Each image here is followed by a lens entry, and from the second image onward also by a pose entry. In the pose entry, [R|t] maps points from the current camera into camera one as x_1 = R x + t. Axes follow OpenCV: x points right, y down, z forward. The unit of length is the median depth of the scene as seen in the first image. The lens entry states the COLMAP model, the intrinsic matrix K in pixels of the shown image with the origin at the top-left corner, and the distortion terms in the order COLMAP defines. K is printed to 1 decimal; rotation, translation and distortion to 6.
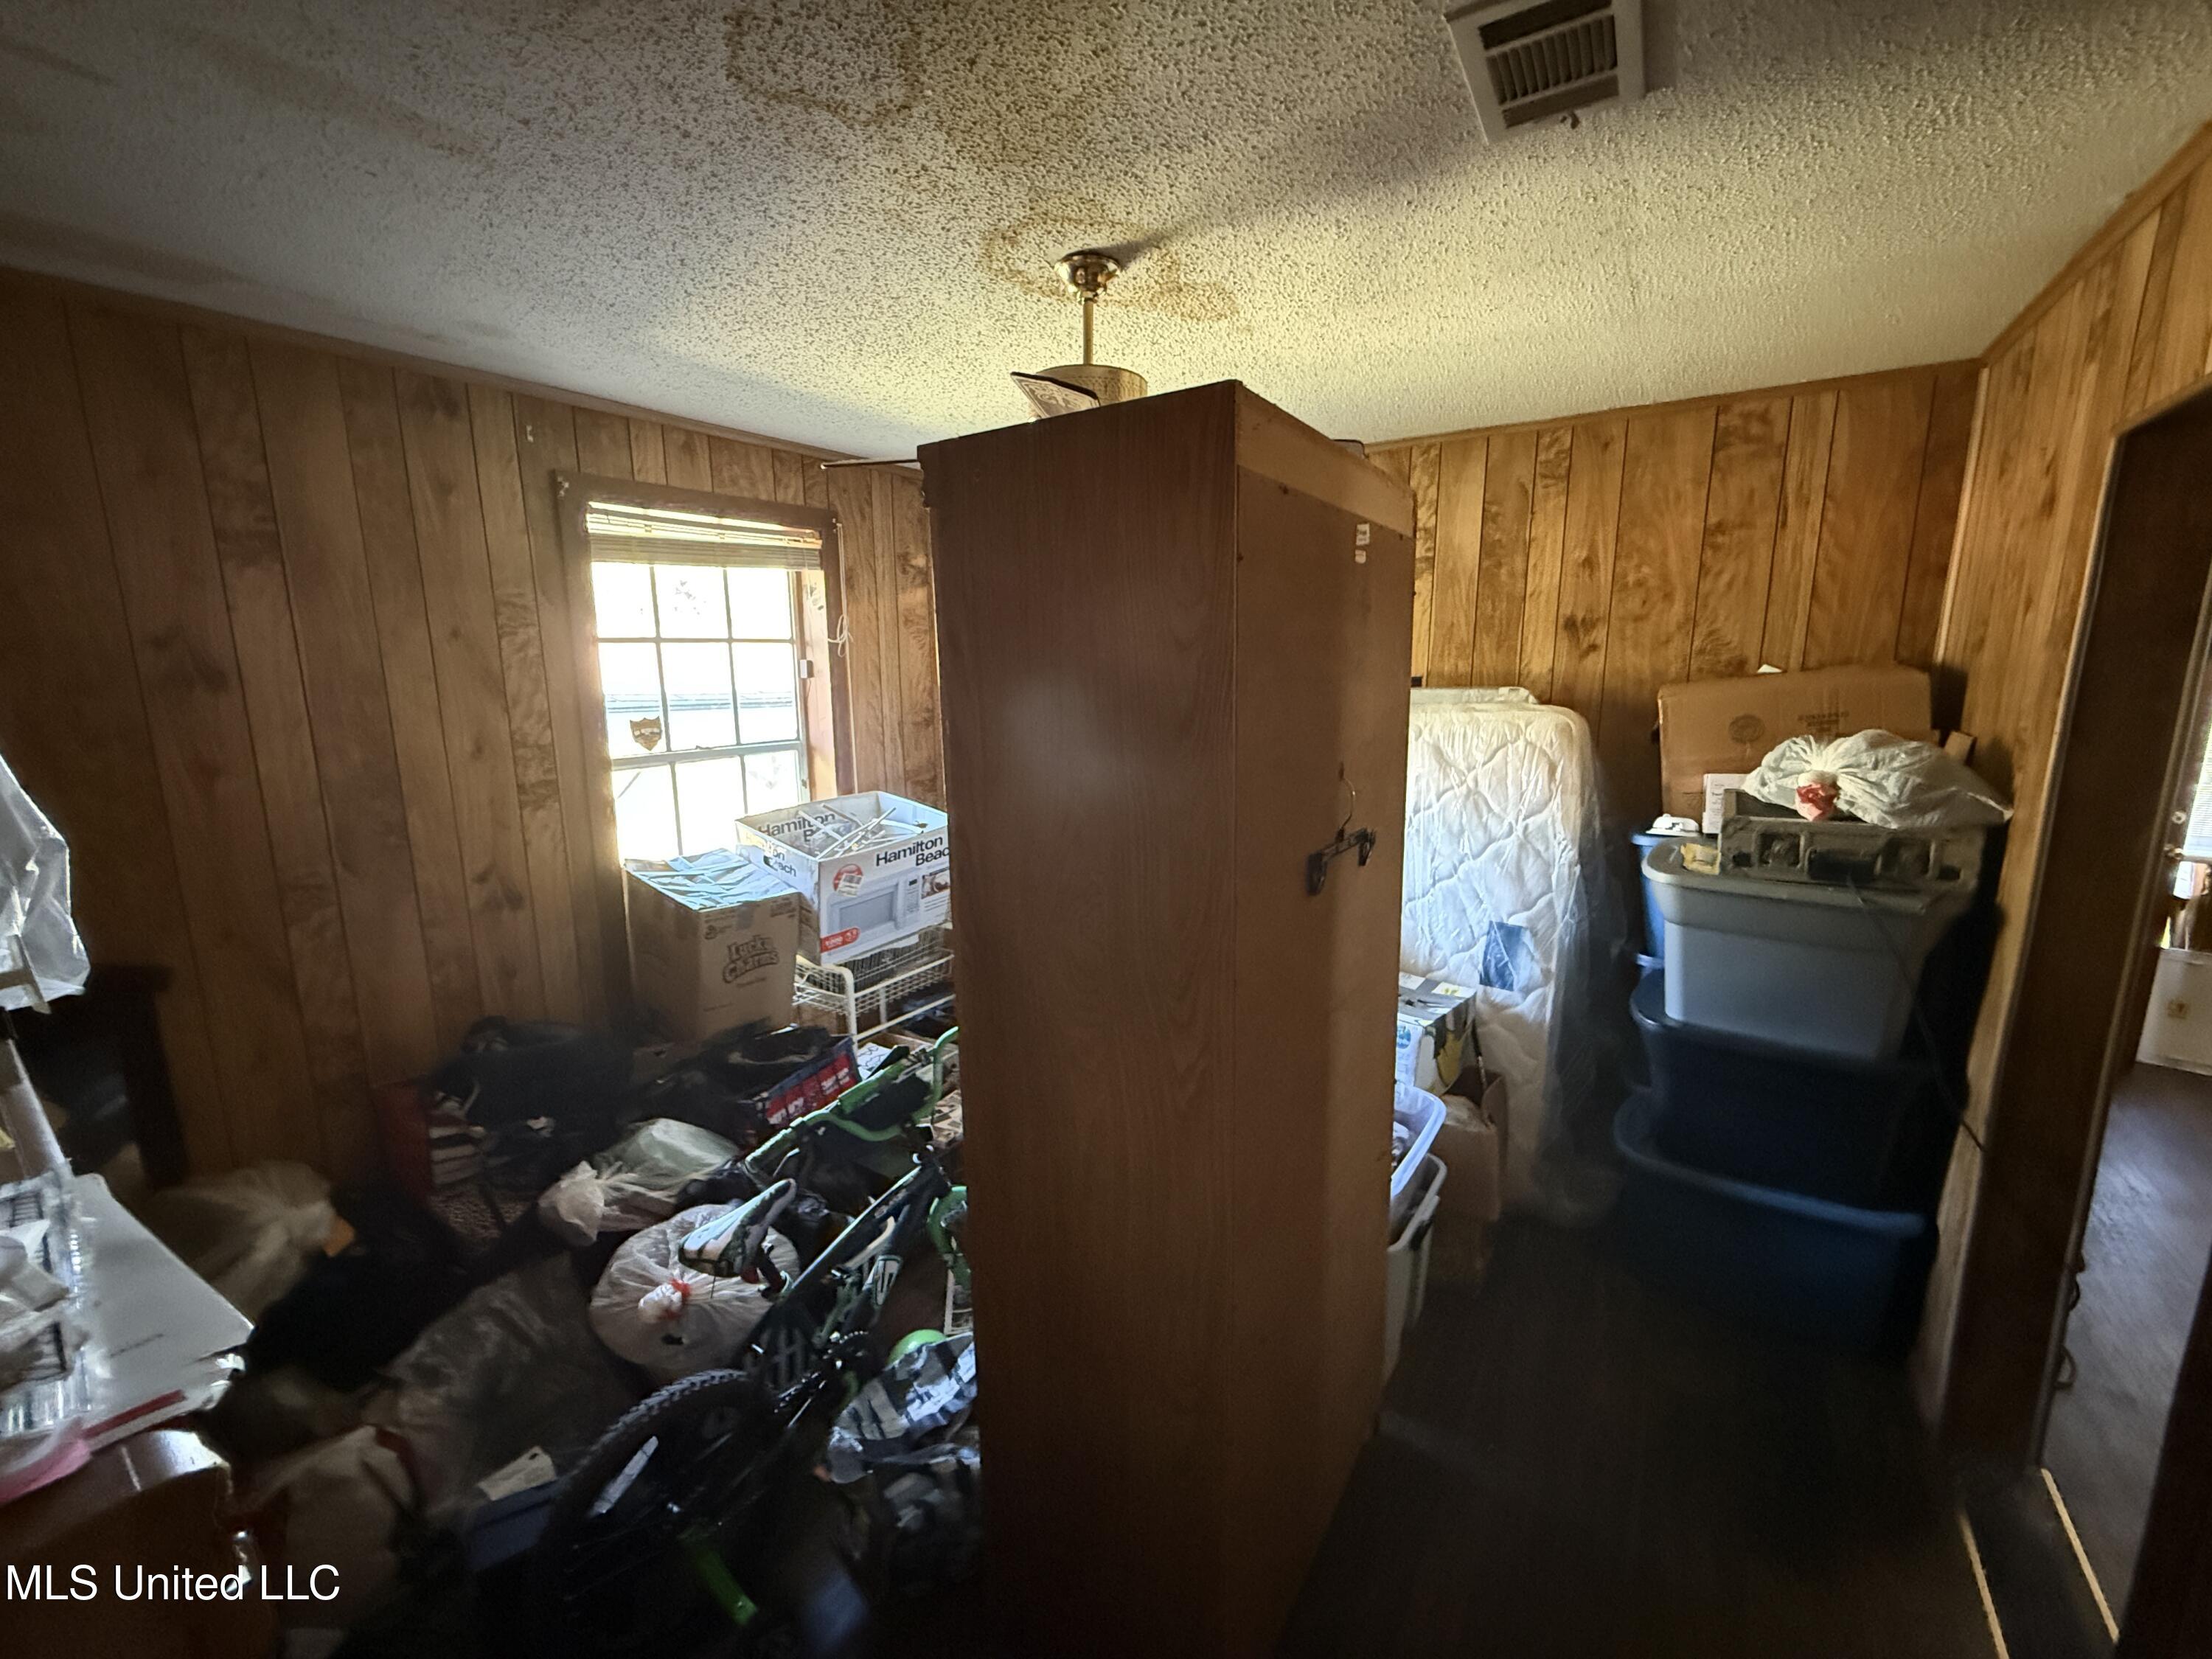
lens RADIAL K [[887.6, 0, 1102.7], [0, 887.6, 835.6], [0, 0, 1]] dist [0.004590, 0.000247]
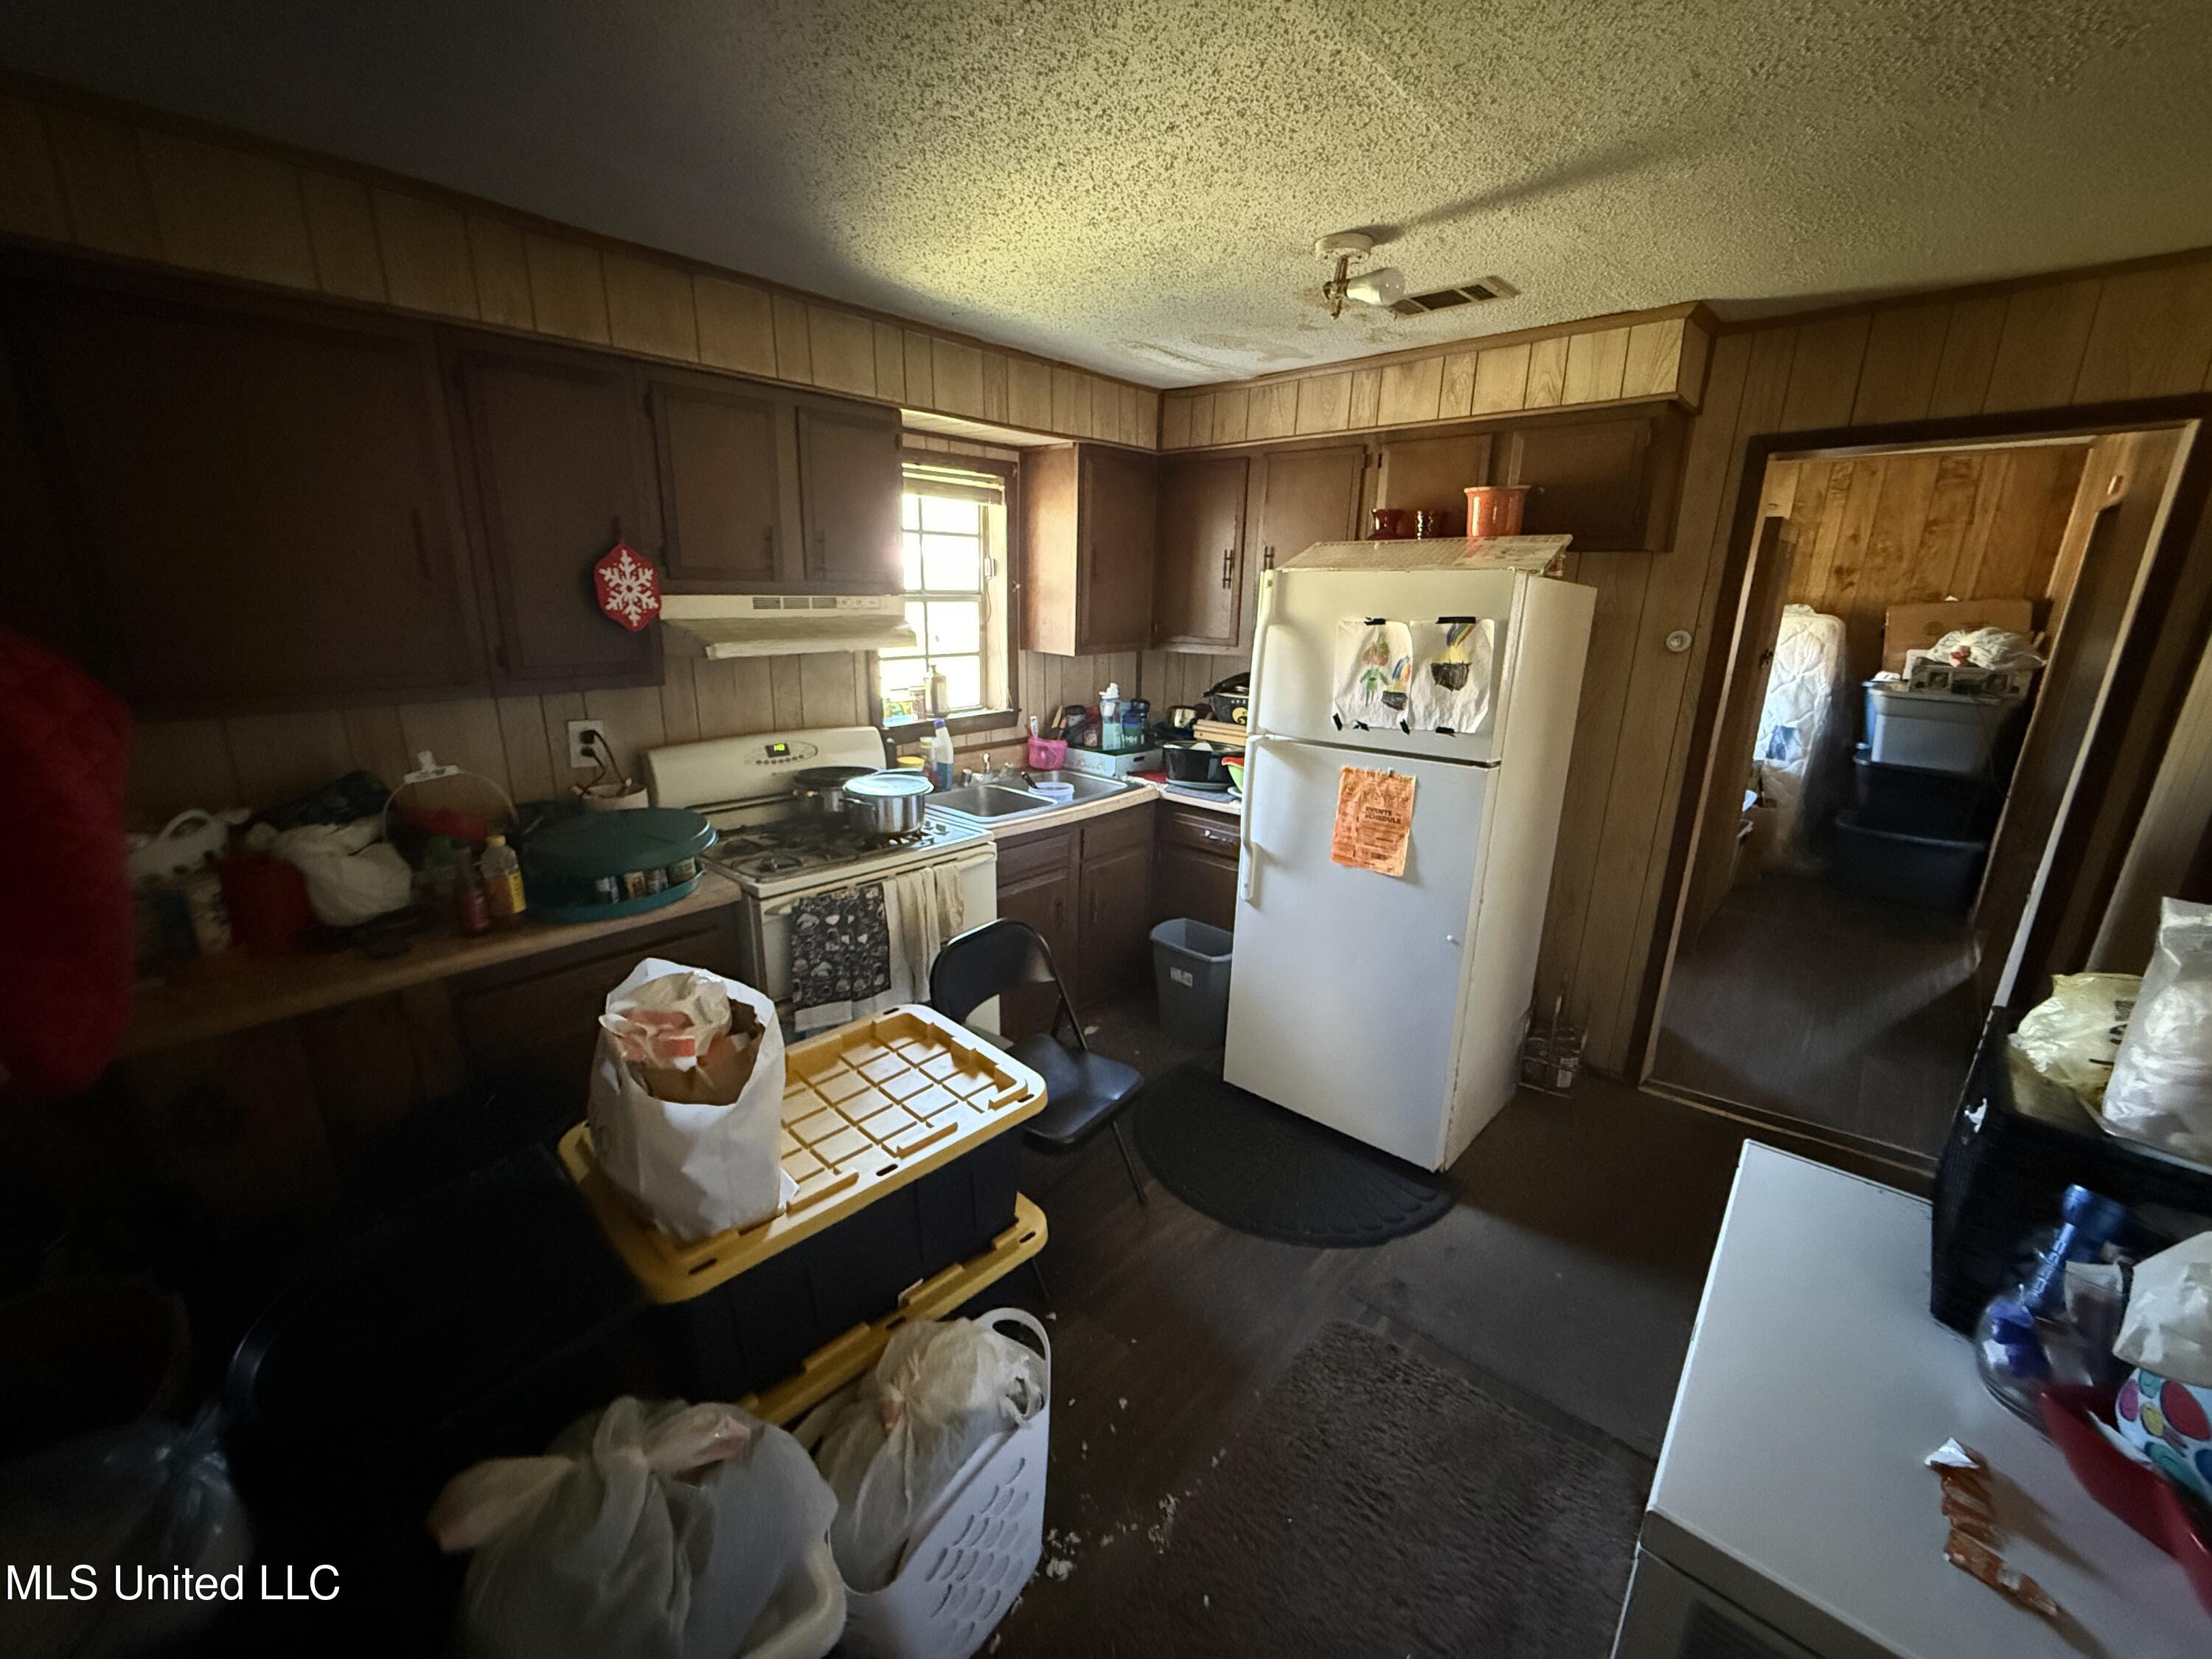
lens RADIAL K [[887.6, 0, 1107.1], [0, 887.6, 827.0], [0, 0, 1]] dist [0.004590, 0.000247]
pose [[0.989153, 0.066305, -0.131071, -0.779833], [-0.054128, 0.994064, 0.094381, 0.222108], [0.136551, -0.086263, 0.986870, -1.203821]]
